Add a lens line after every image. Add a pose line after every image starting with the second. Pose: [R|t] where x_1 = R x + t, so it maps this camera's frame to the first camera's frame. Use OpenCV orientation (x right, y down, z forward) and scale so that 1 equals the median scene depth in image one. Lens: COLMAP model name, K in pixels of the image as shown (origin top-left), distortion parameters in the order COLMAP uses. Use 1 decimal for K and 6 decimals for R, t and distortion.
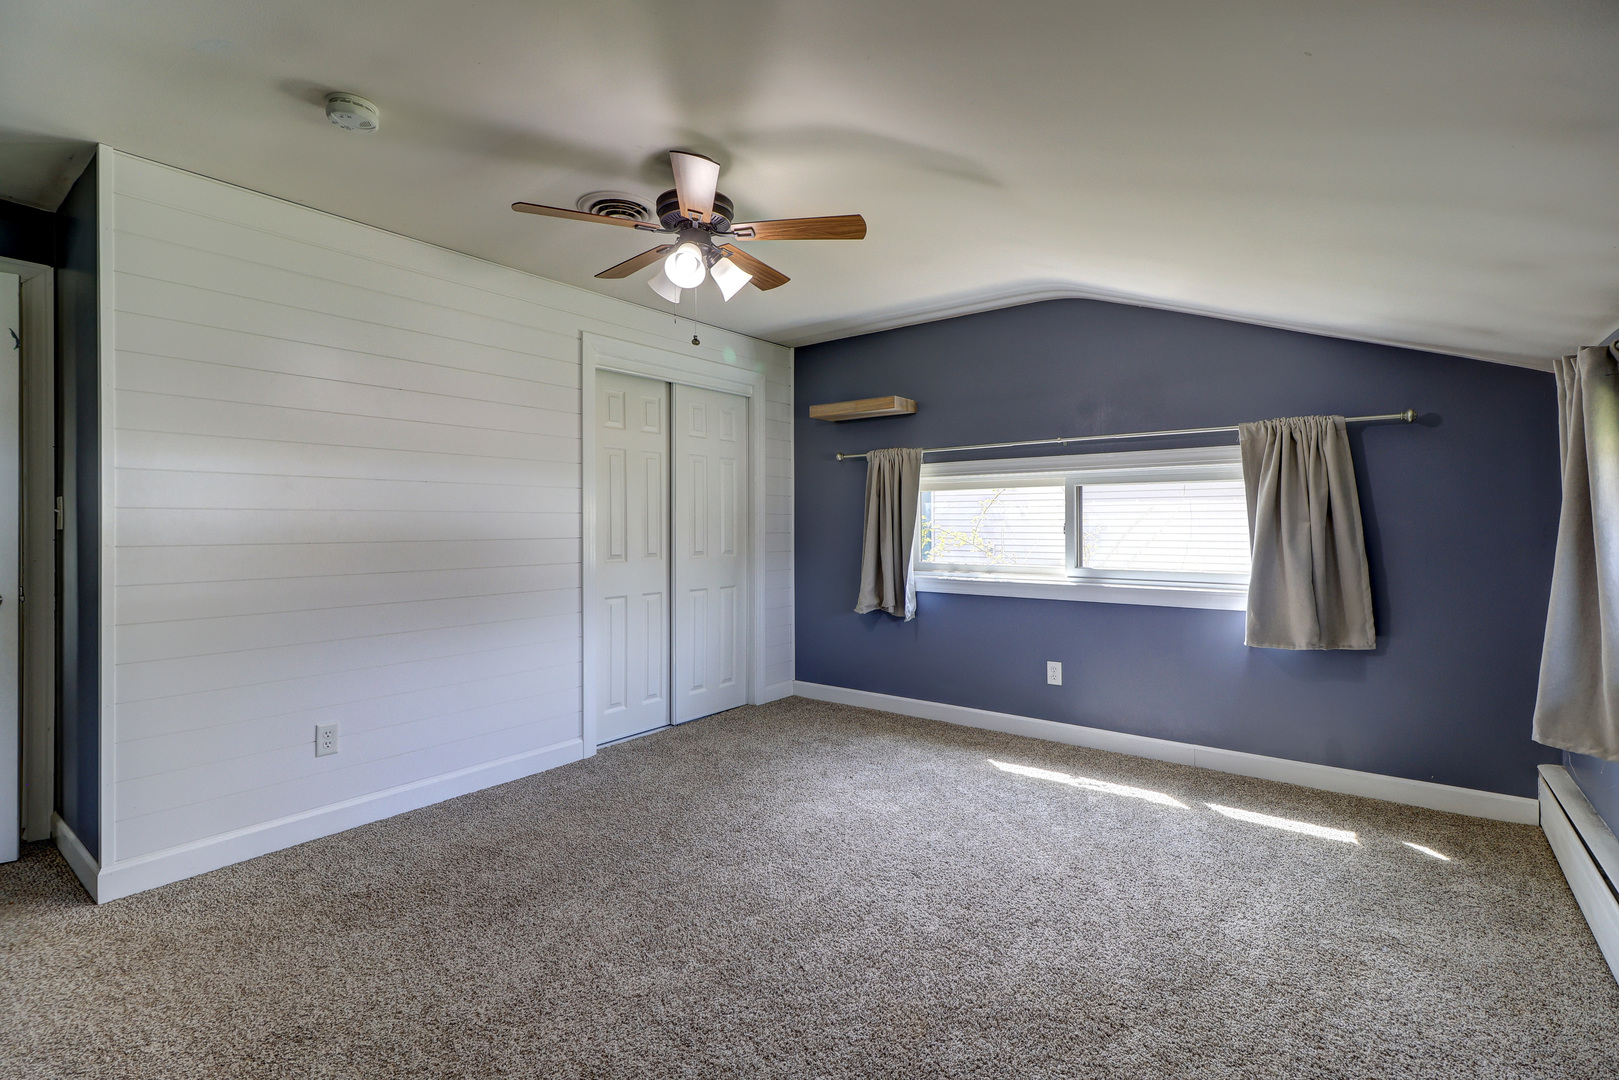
lens RADIAL K [[741.4, 0, 801.5], [0, 741.4, 527.2], [0, 0, 1]] dist [-0.000144, -0.000623]
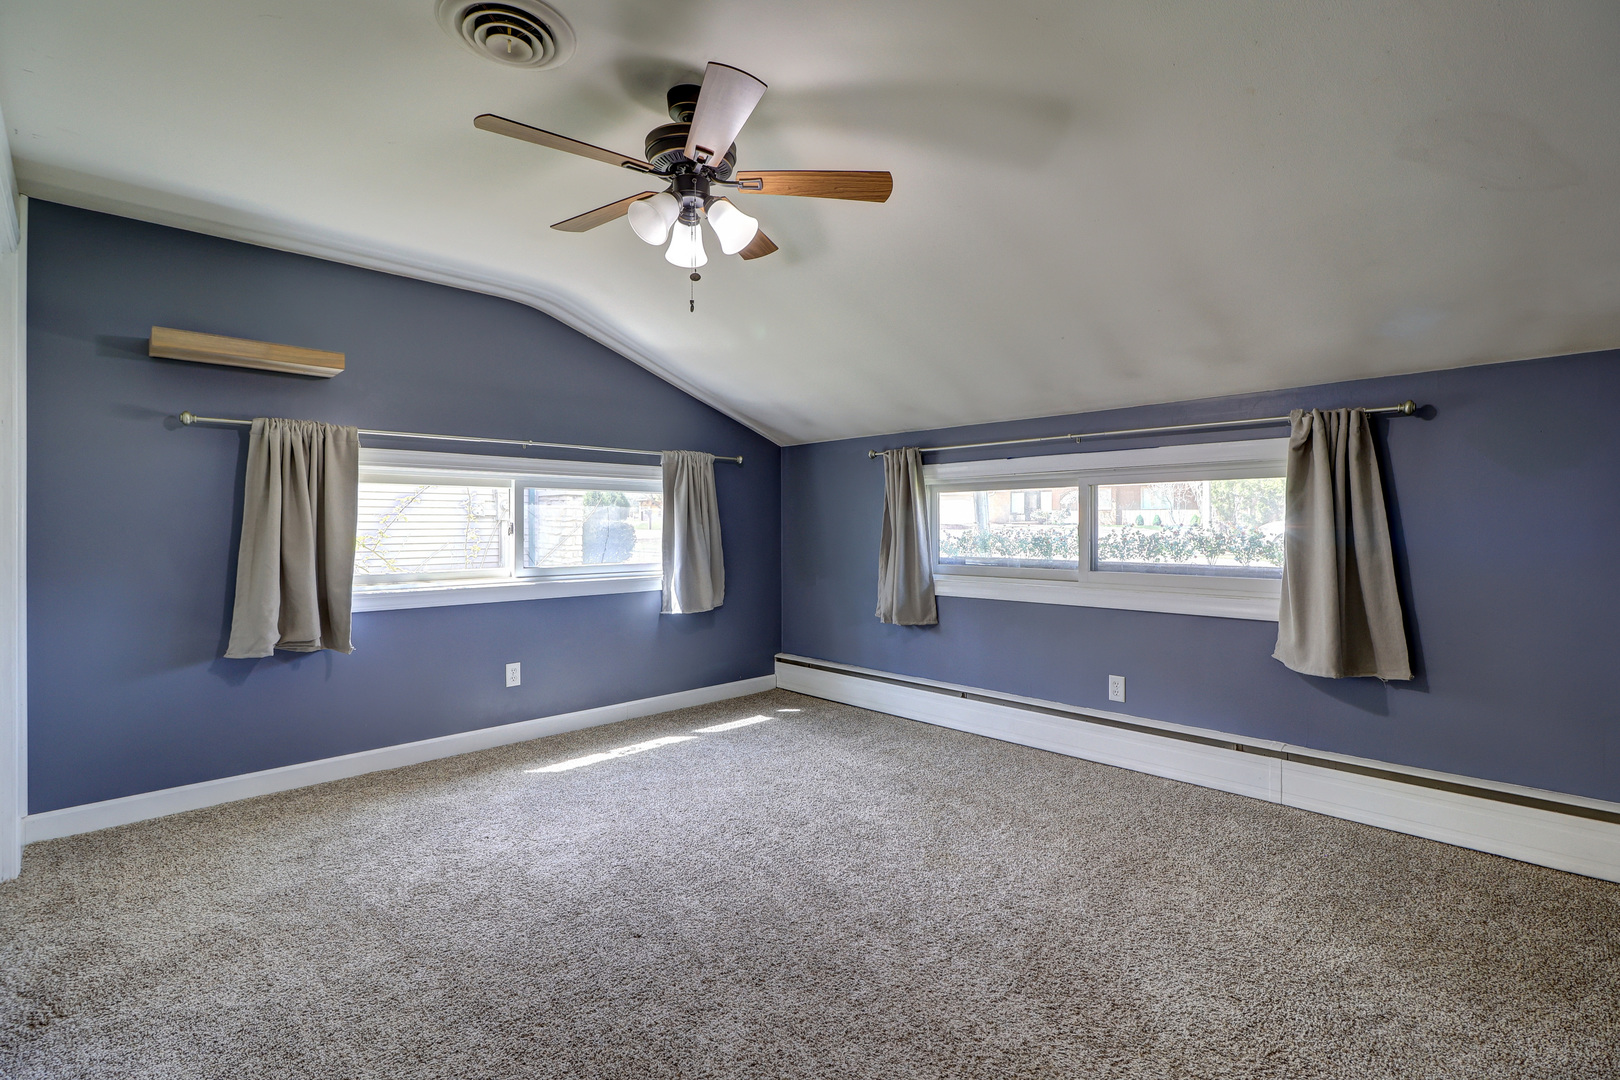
lens RADIAL K [[741.9, 0, 811.4], [0, 741.9, 531.8], [0, 0, 1]] dist [-0.000144, -0.000623]
pose [[0.133903, -0.003645, 0.990988, -0.636736], [0.007672, 0.999967, 0.002641, 0.005220], [-0.990965, 0.007249, 0.133926, 0.500413]]
